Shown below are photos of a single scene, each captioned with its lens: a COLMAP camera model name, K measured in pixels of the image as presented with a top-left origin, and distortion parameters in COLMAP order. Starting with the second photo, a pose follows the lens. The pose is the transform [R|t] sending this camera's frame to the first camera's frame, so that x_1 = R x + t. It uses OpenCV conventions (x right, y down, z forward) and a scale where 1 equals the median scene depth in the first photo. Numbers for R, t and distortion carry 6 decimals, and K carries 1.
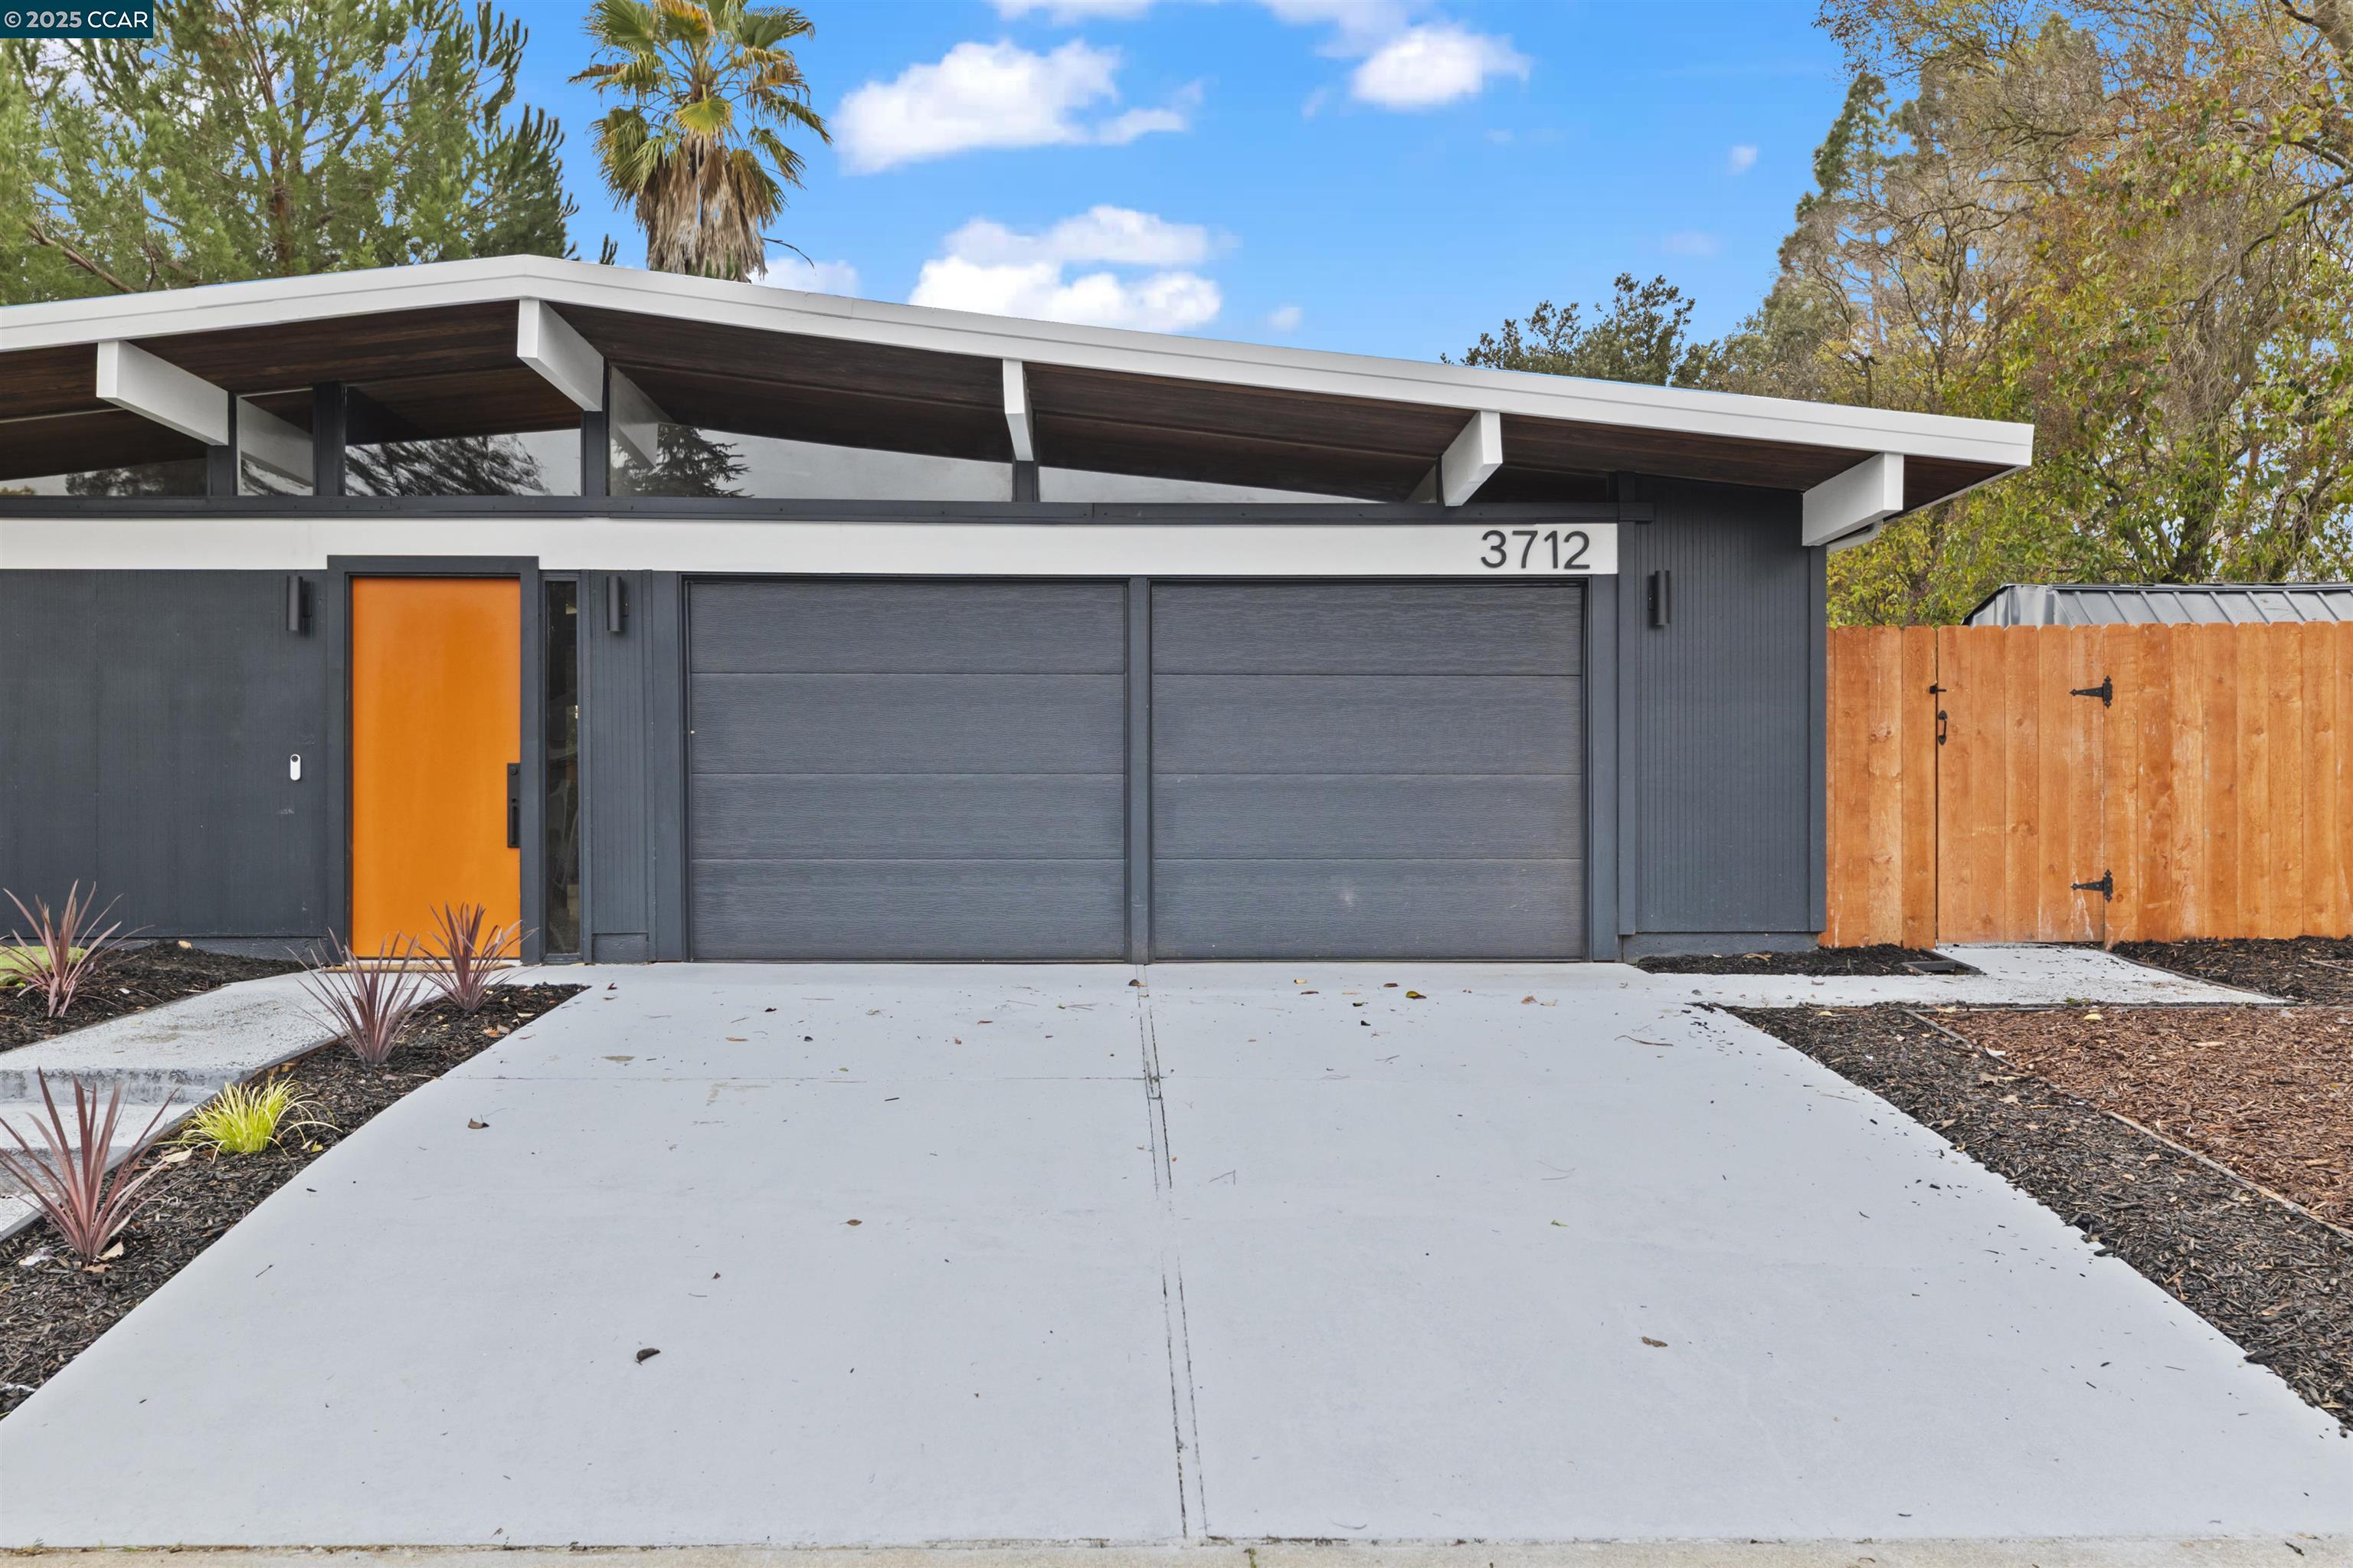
lens RADIAL K [[1823.9, 0, 1176.5], [0, 1823.9, 784.0], [0, 0, 1]] dist [0.006421, -0.003944]
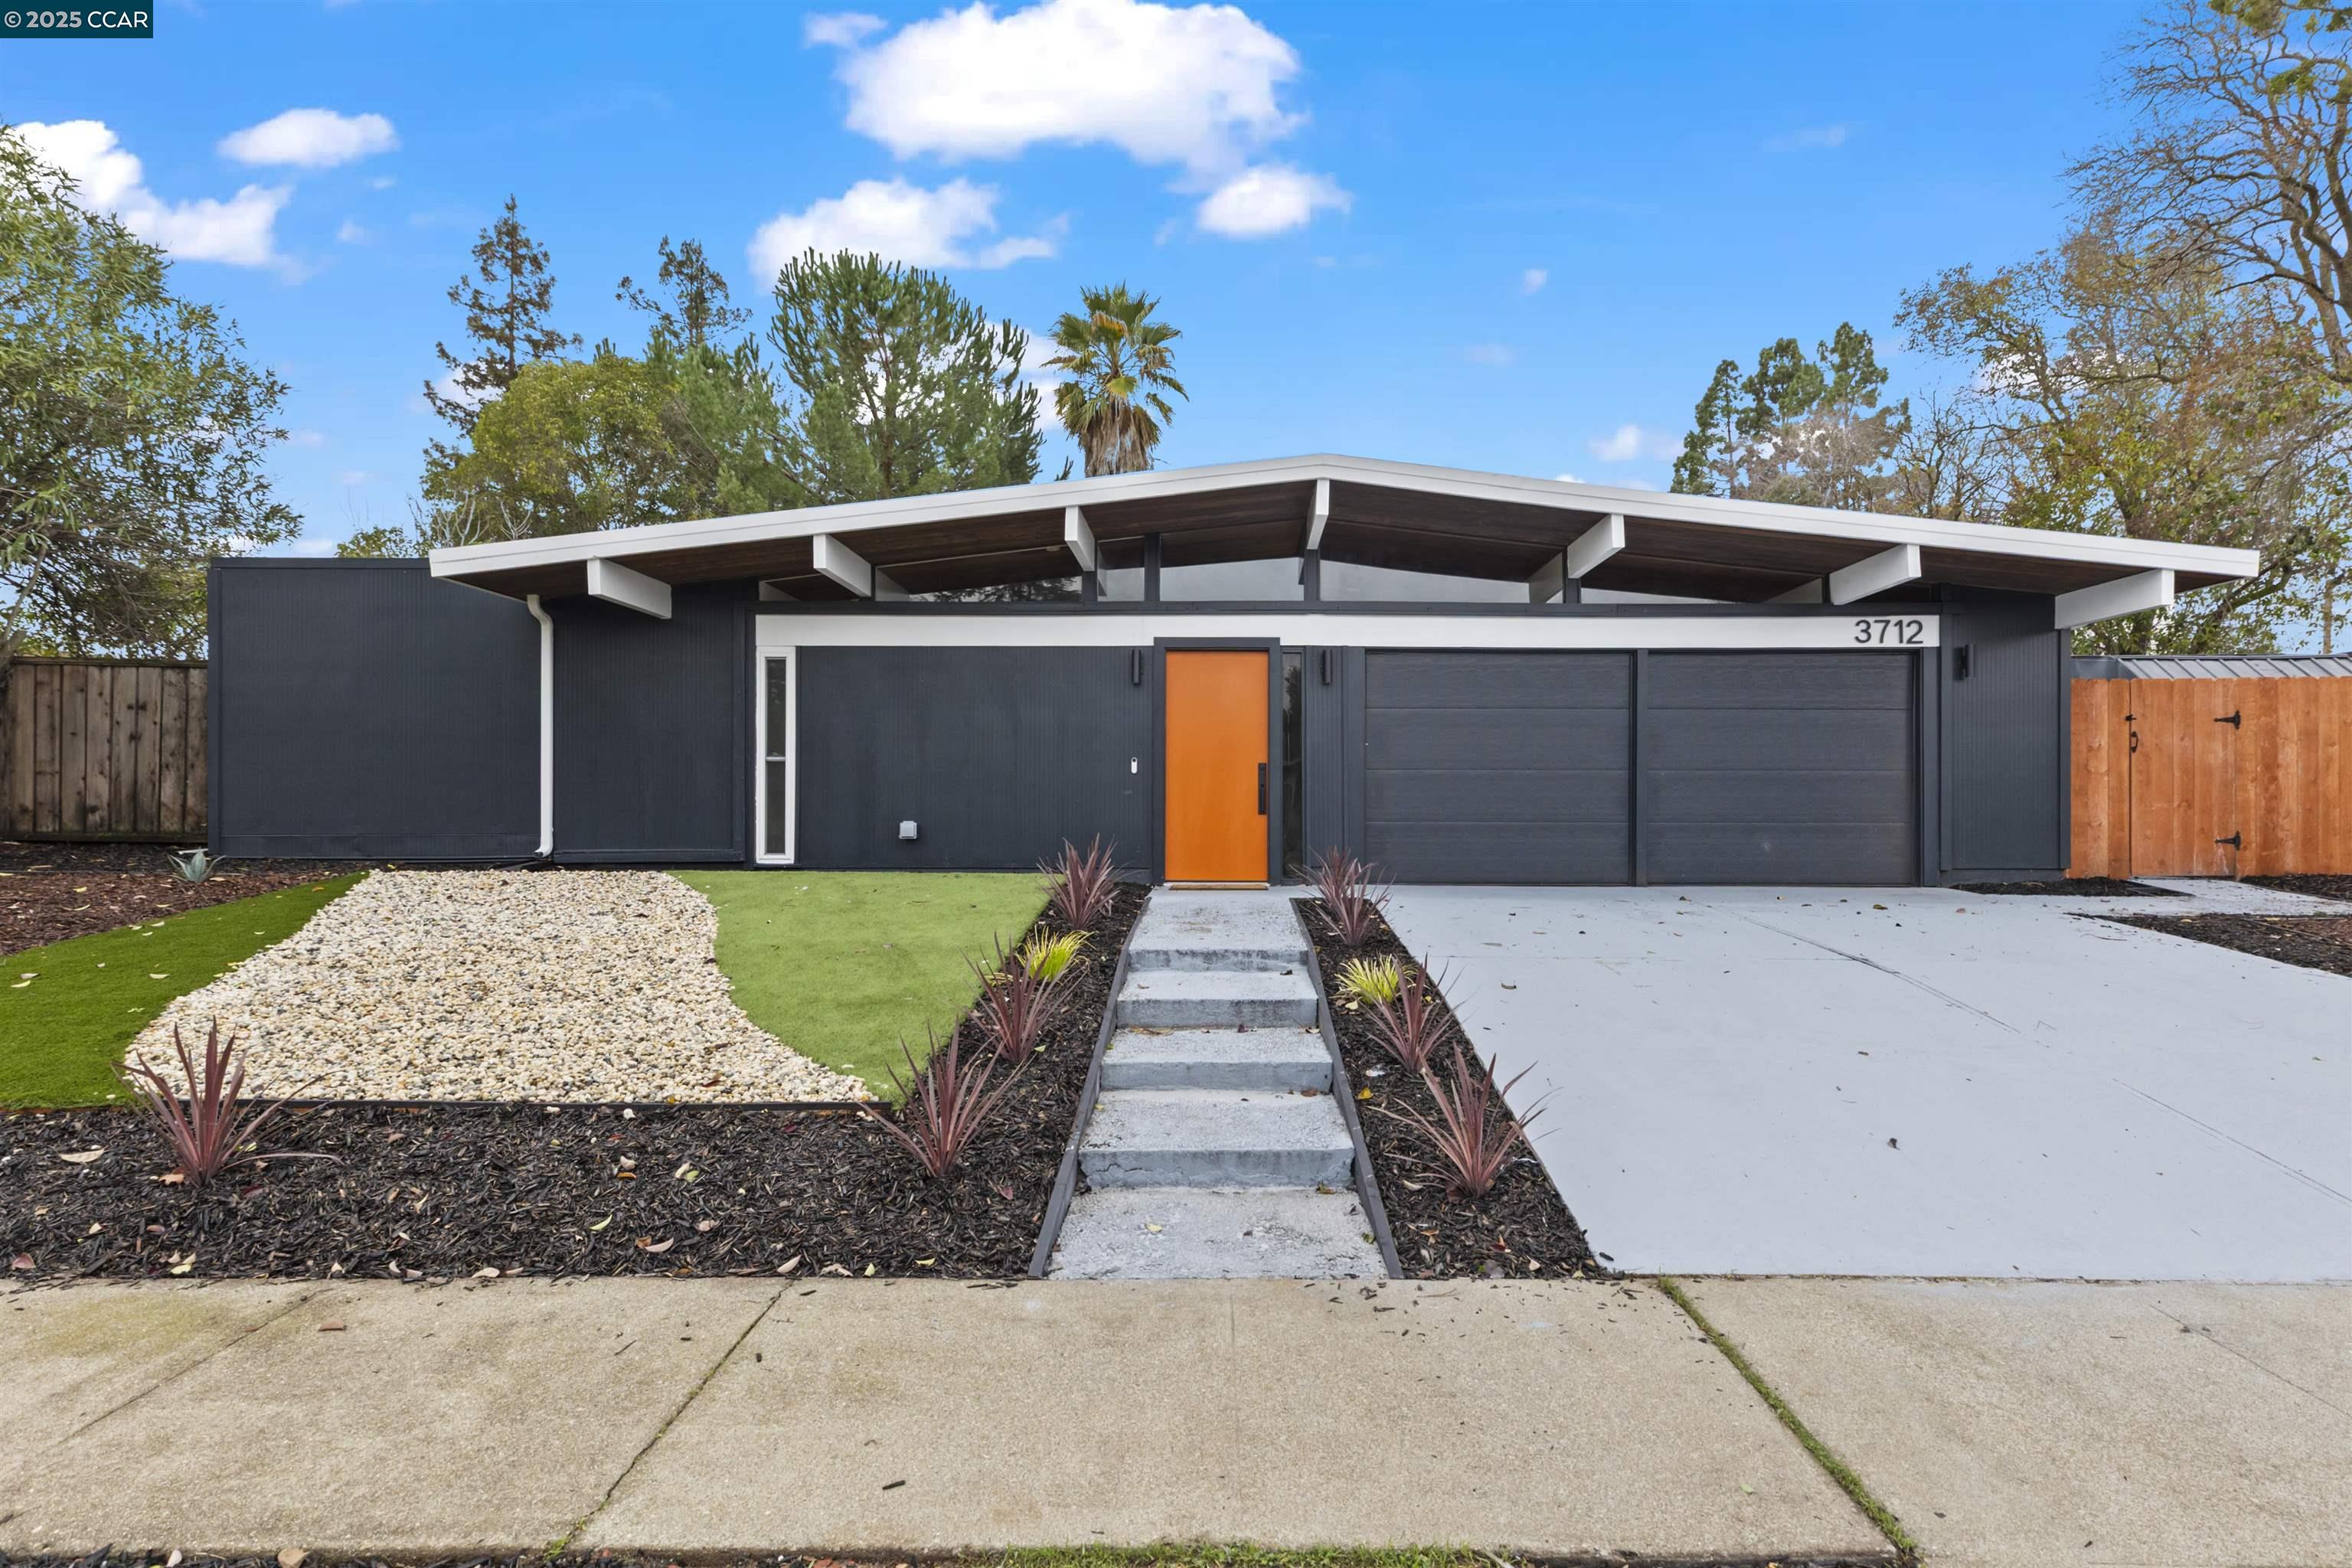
lens RADIAL K [[1053.5, 0, 1178.5], [0, 1053.5, 785.4], [0, 0, 1]] dist [0.002860, -0.000041]
pose [[0.999506, 0.001308, -0.031397, -0.391614], [-0.001203, 0.999994, 0.003369, 0.005071], [0.031401, -0.003329, 0.999501, 0.045169]]
